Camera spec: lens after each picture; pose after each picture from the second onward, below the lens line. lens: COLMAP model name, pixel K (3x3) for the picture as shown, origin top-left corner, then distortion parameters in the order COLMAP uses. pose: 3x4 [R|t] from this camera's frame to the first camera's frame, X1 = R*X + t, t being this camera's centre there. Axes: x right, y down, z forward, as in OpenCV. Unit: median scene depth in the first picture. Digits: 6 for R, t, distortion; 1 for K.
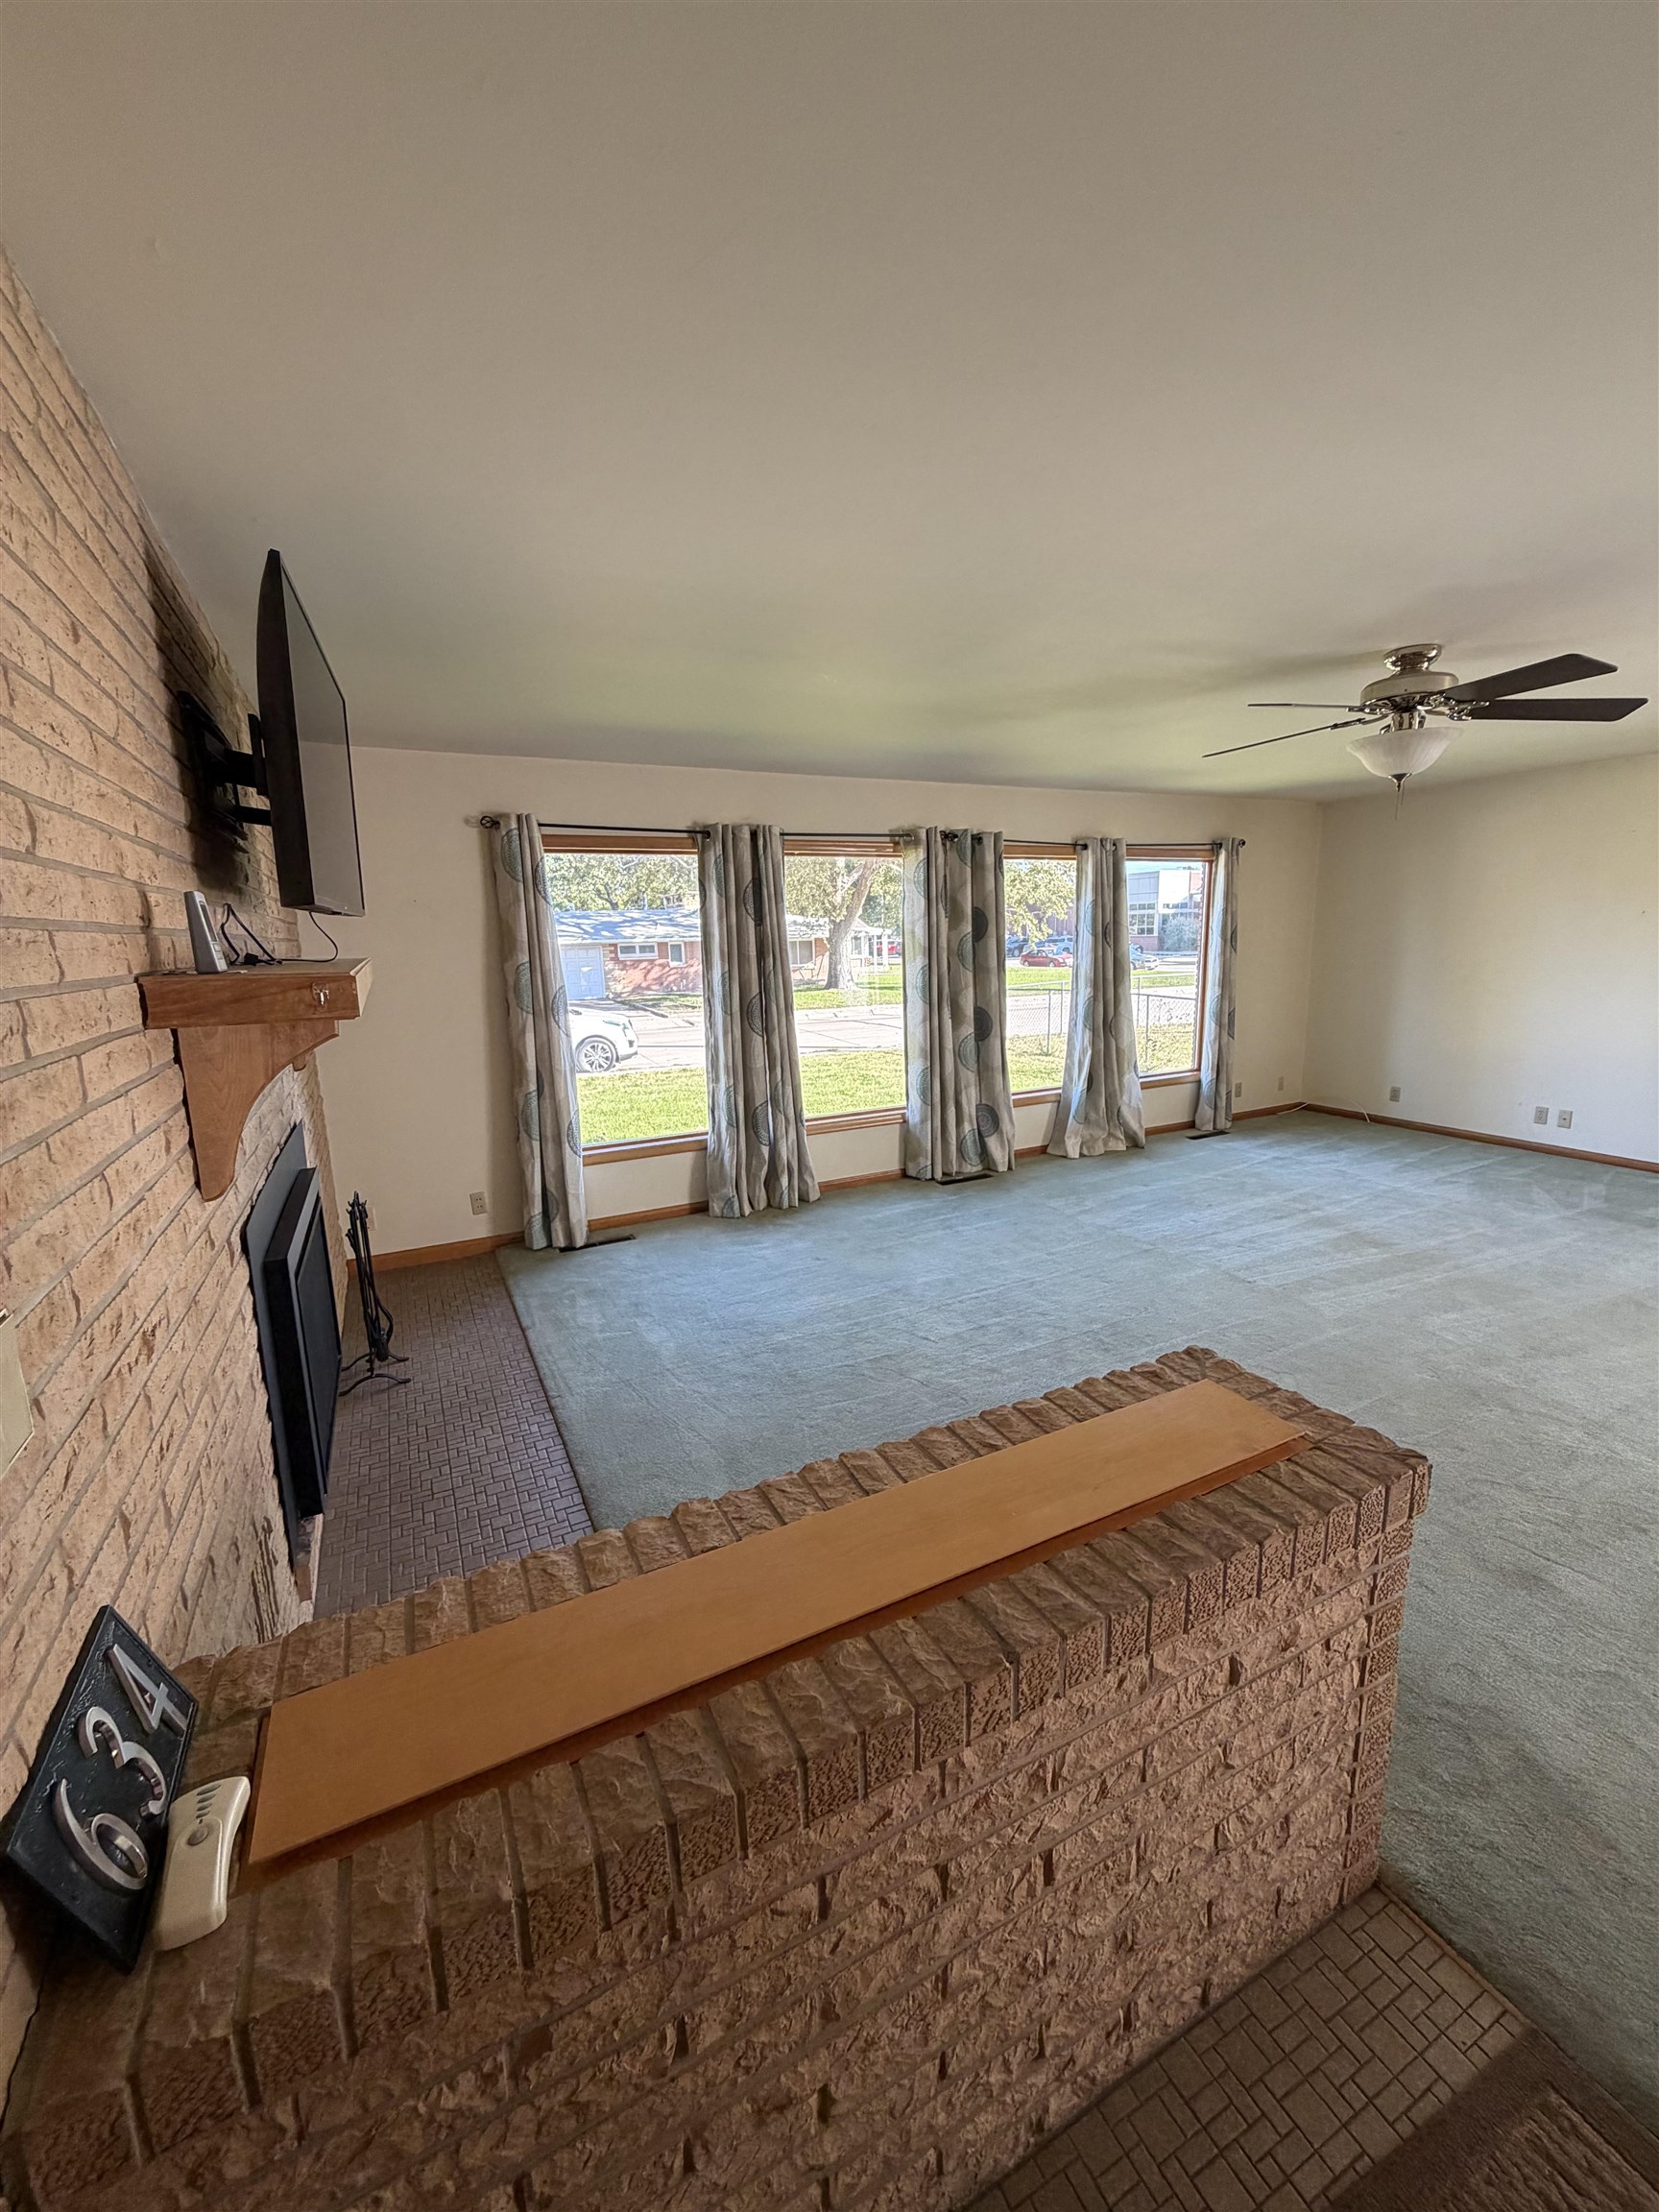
lens RADIAL K [[879.8, 0, 829.5], [0, 879.8, 1106.0], [0, 0, 1]] dist [-0.002452, 0.000034]
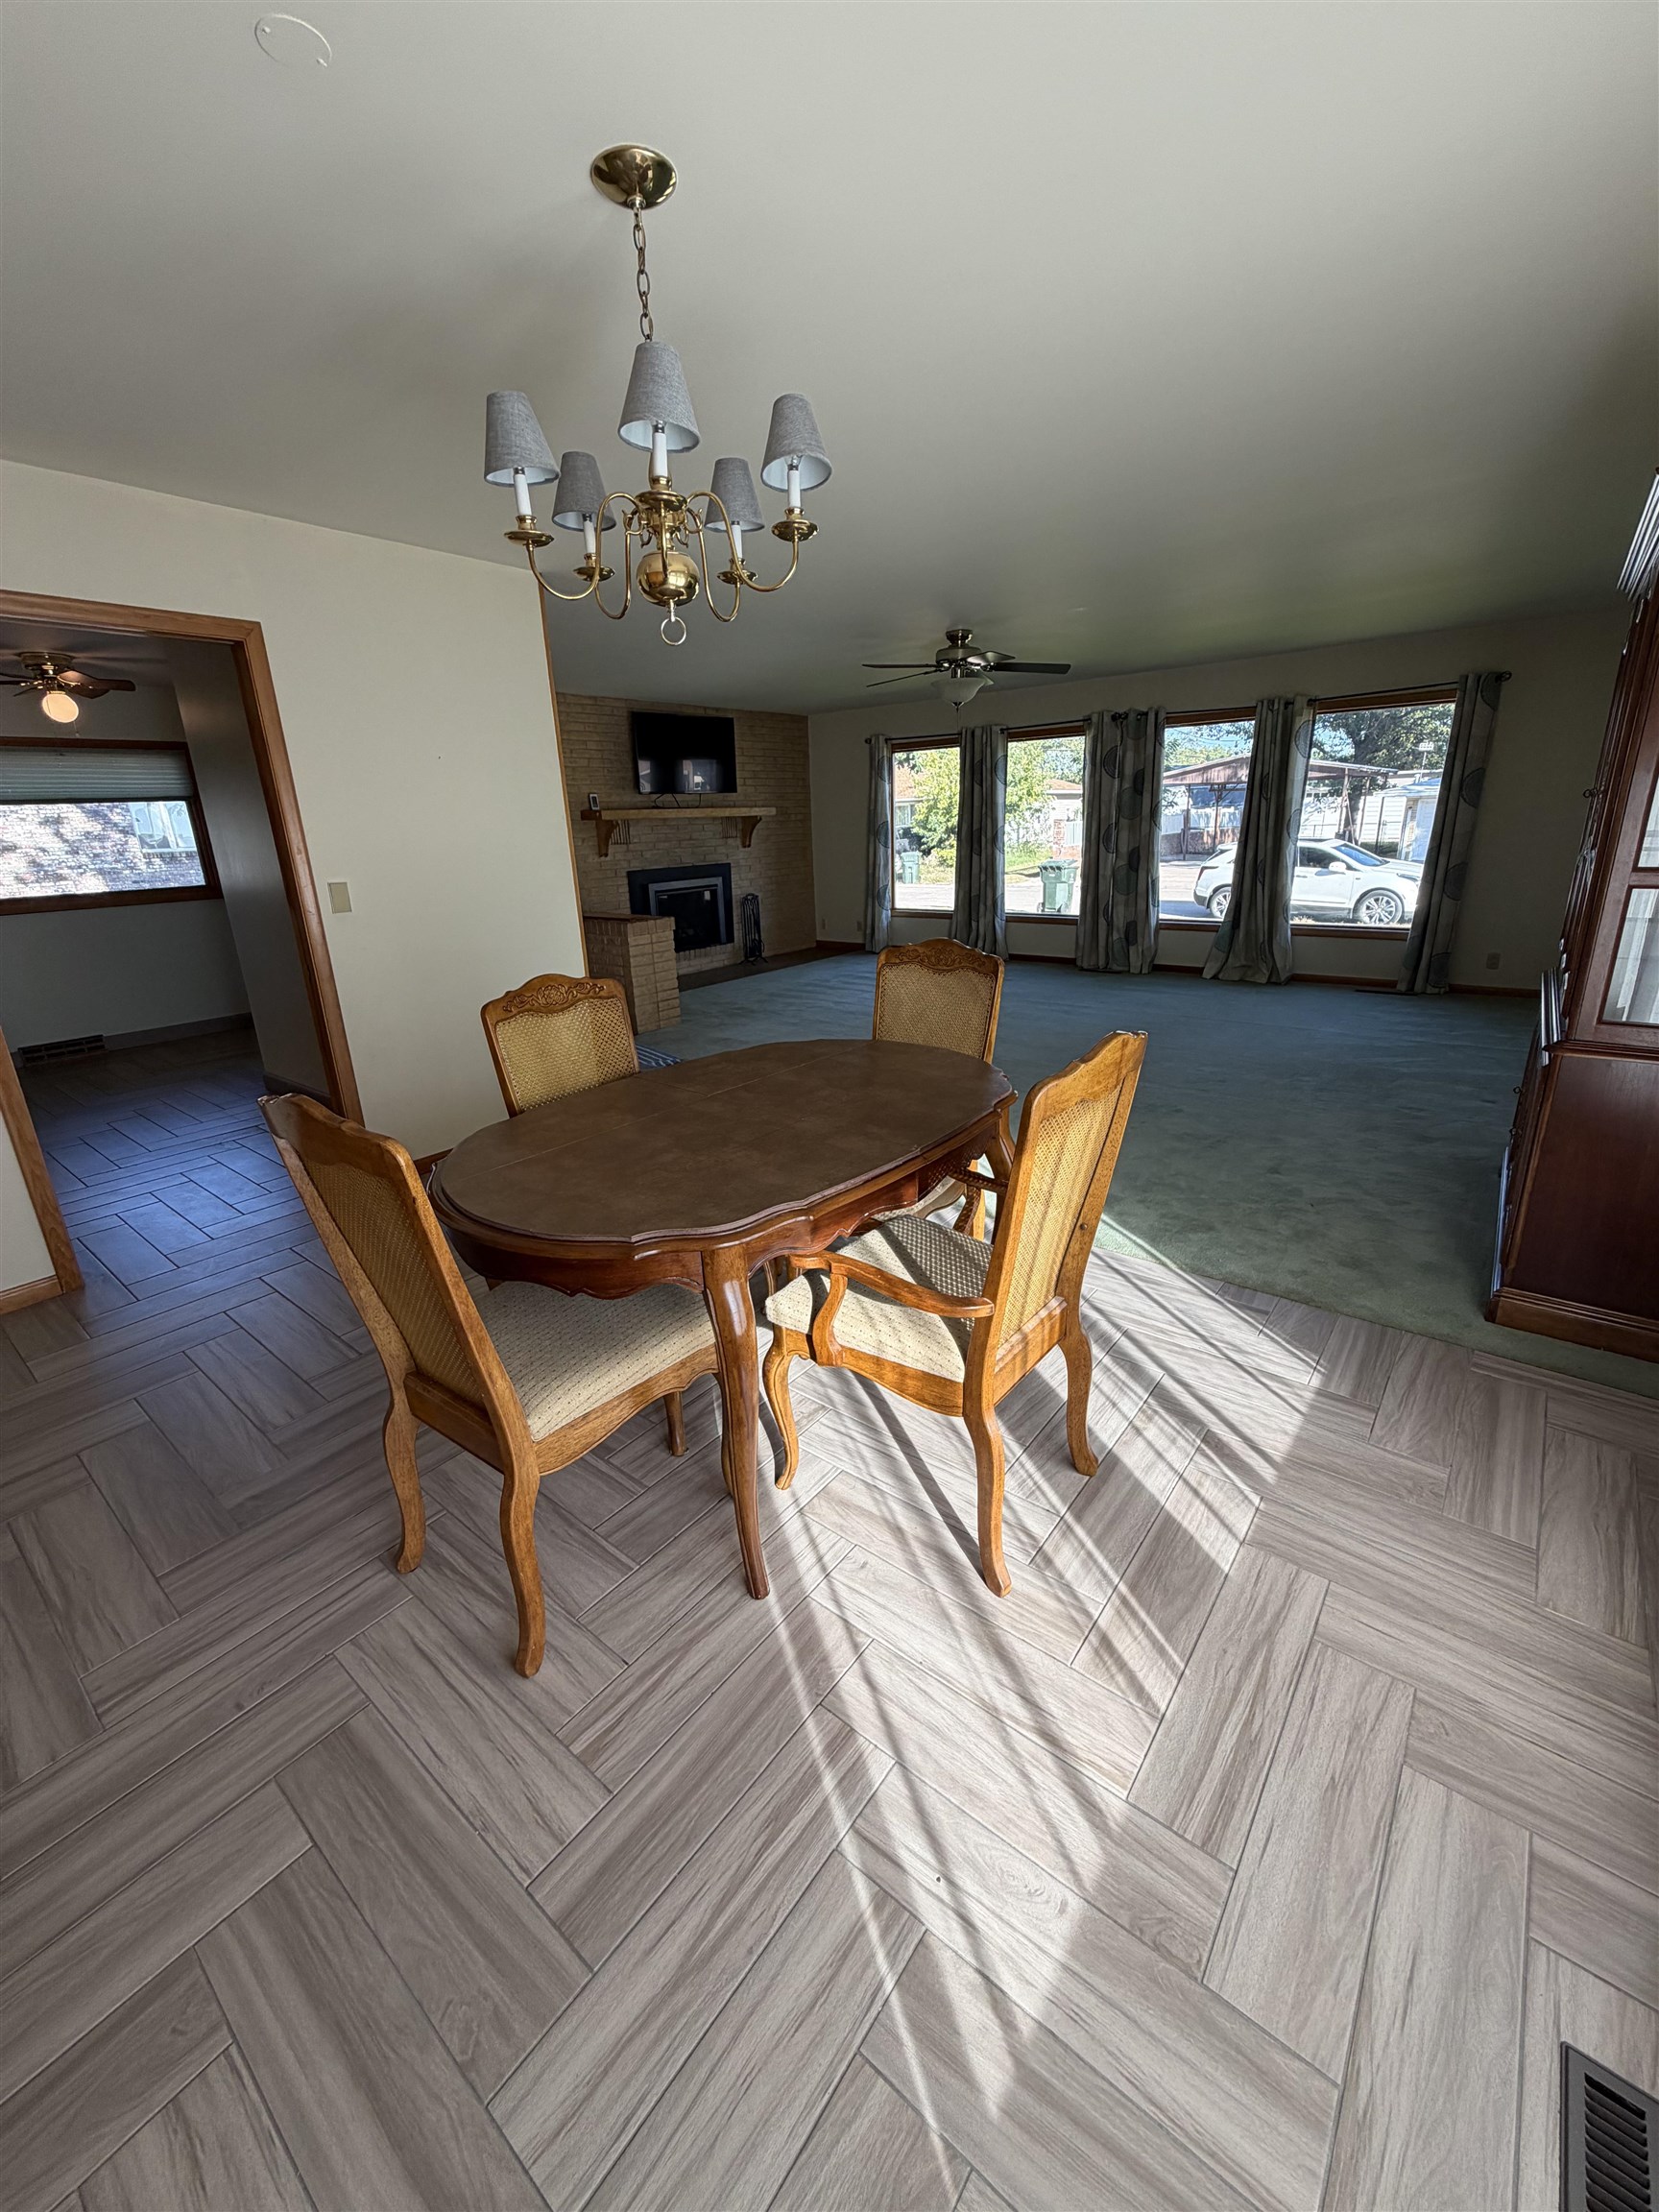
lens RADIAL K [[879.8, 0, 829.5], [0, 879.8, 1106.0], [0, 0, 1]] dist [-0.002452, 0.000034]
pose [[0.423617, 0.278162, -0.862076, 1.282739], [-0.169561, 0.959213, 0.226184, 0.046574], [0.889830, 0.050359, 0.453504, -0.006146]]
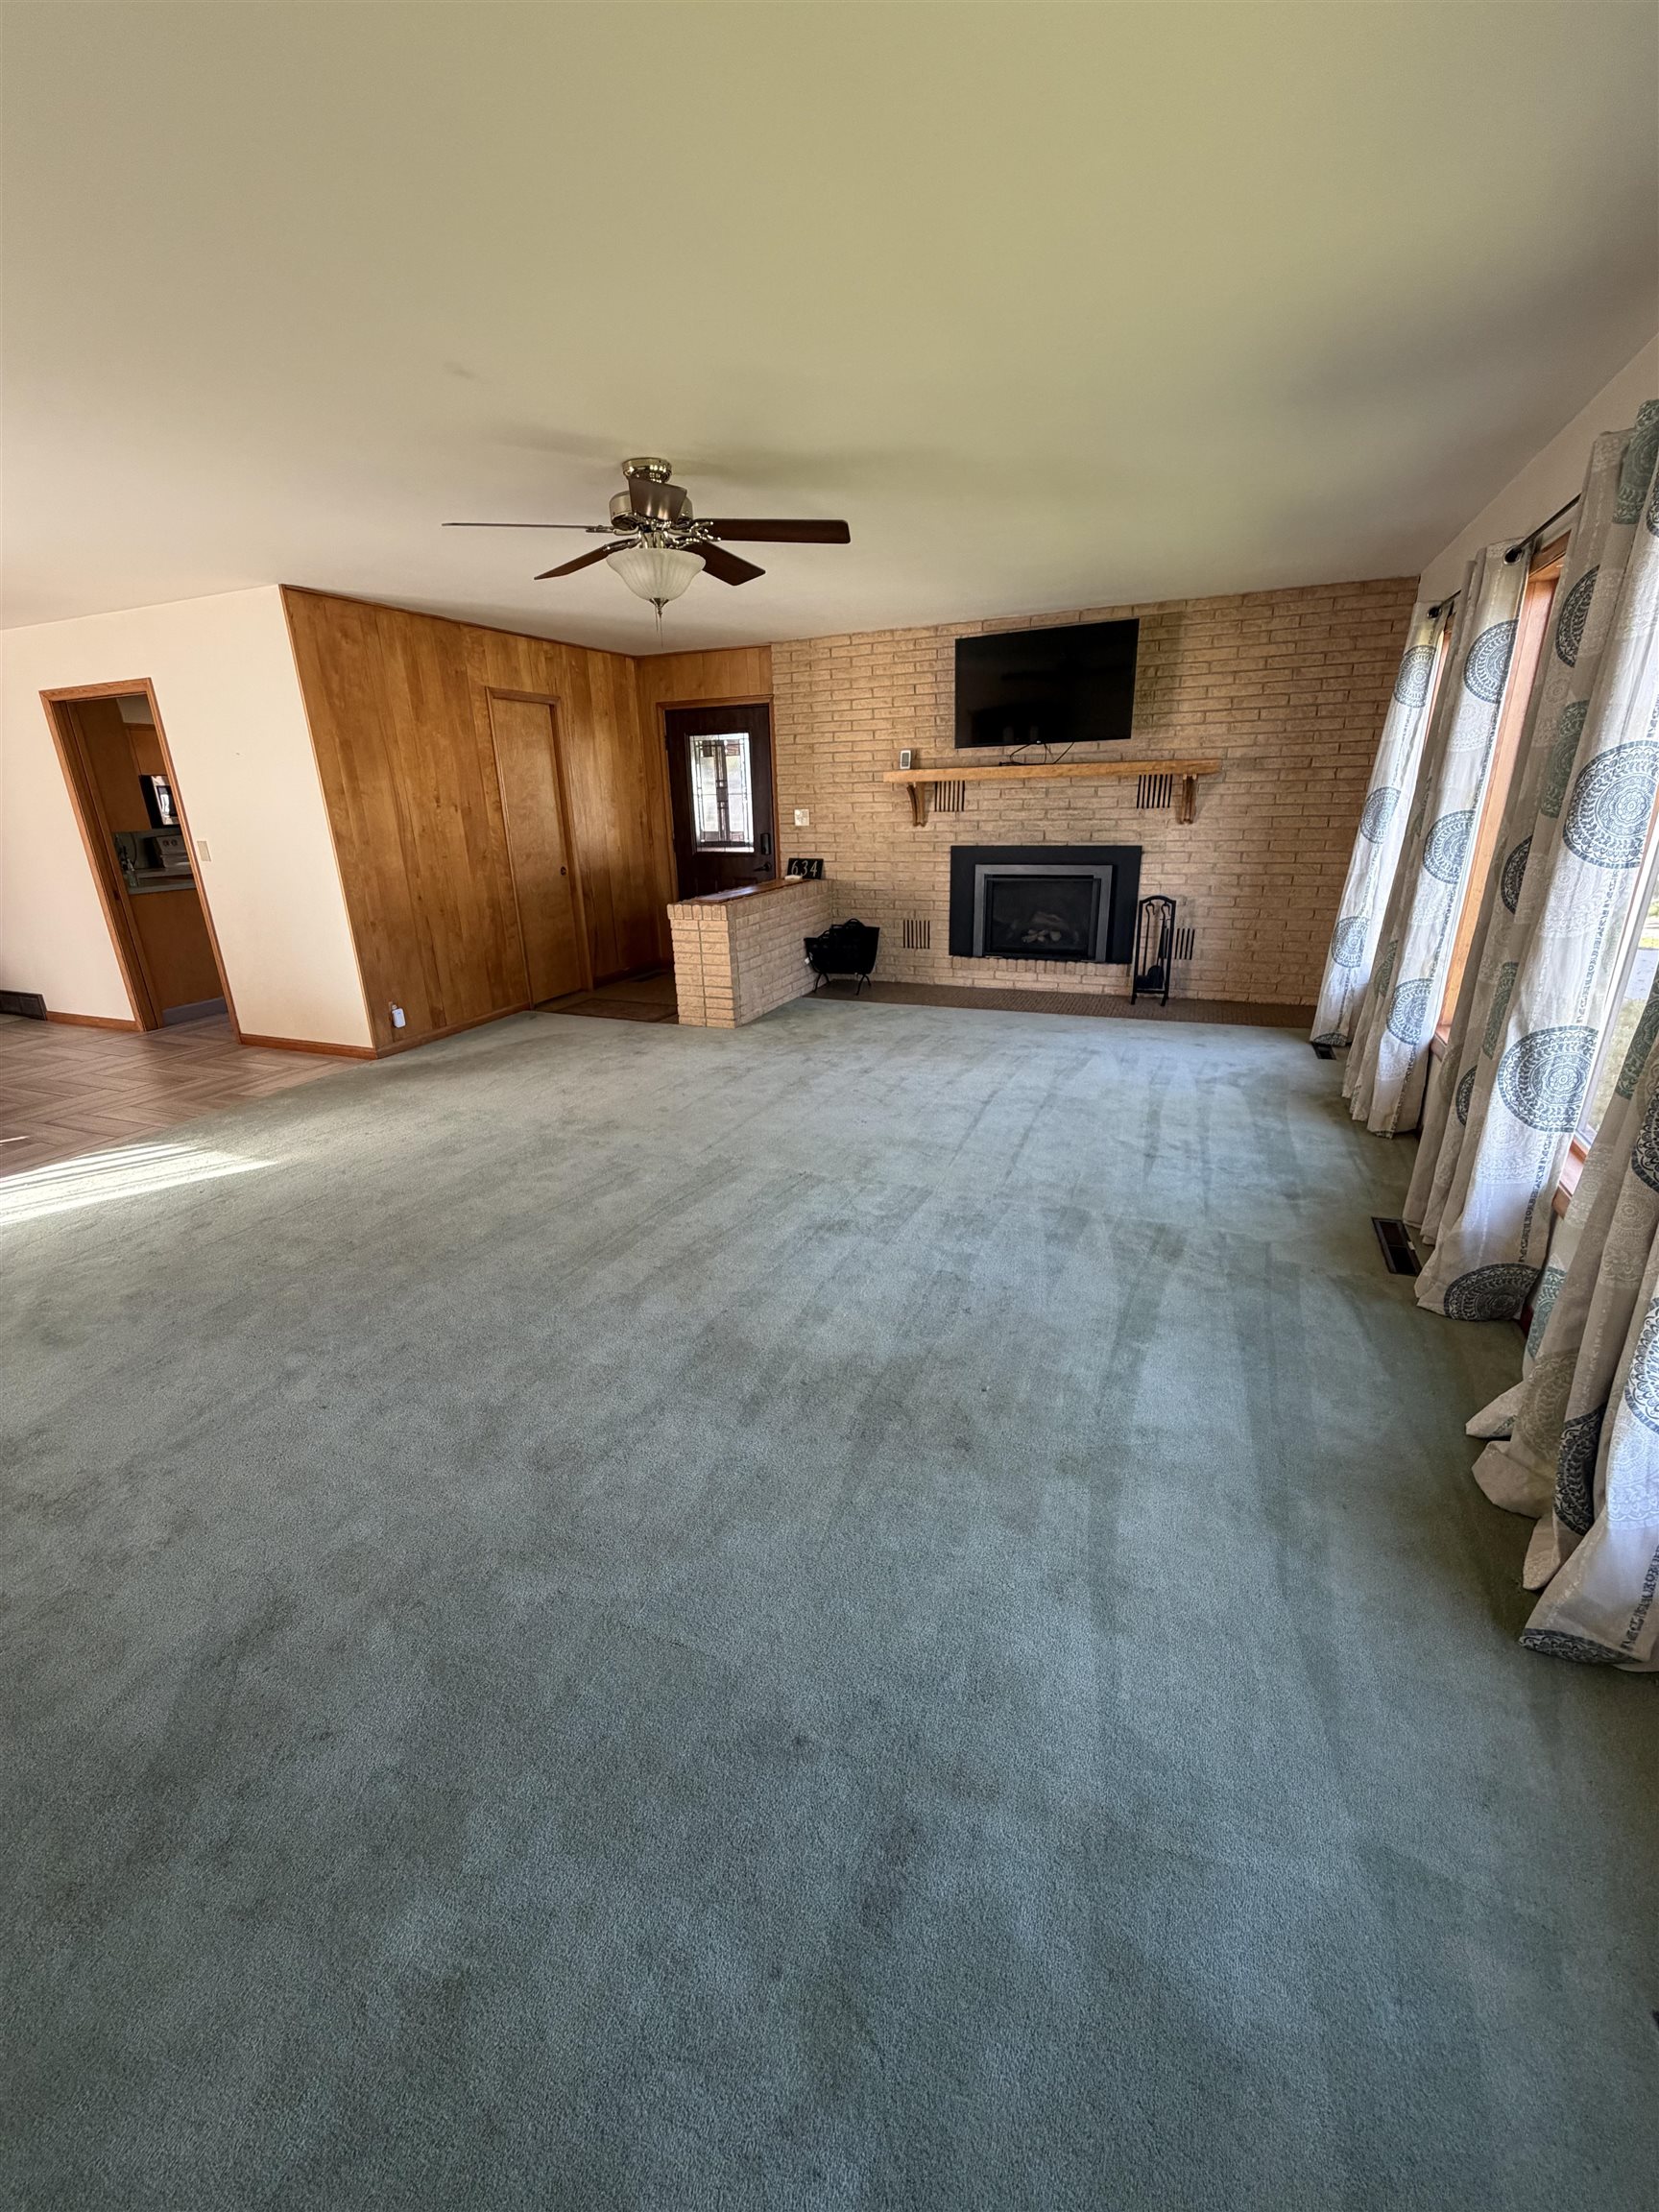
lens RADIAL K [[879.8, 0, 829.5], [0, 879.8, 1106.0], [0, 0, 1]] dist [-0.002452, 0.000034]
pose [[-0.754049, 0.249485, -0.607591, 0.694453], [-0.109958, 0.864049, 0.491253, -0.197204], [0.647549, 0.437238, -0.624102, 1.109463]]
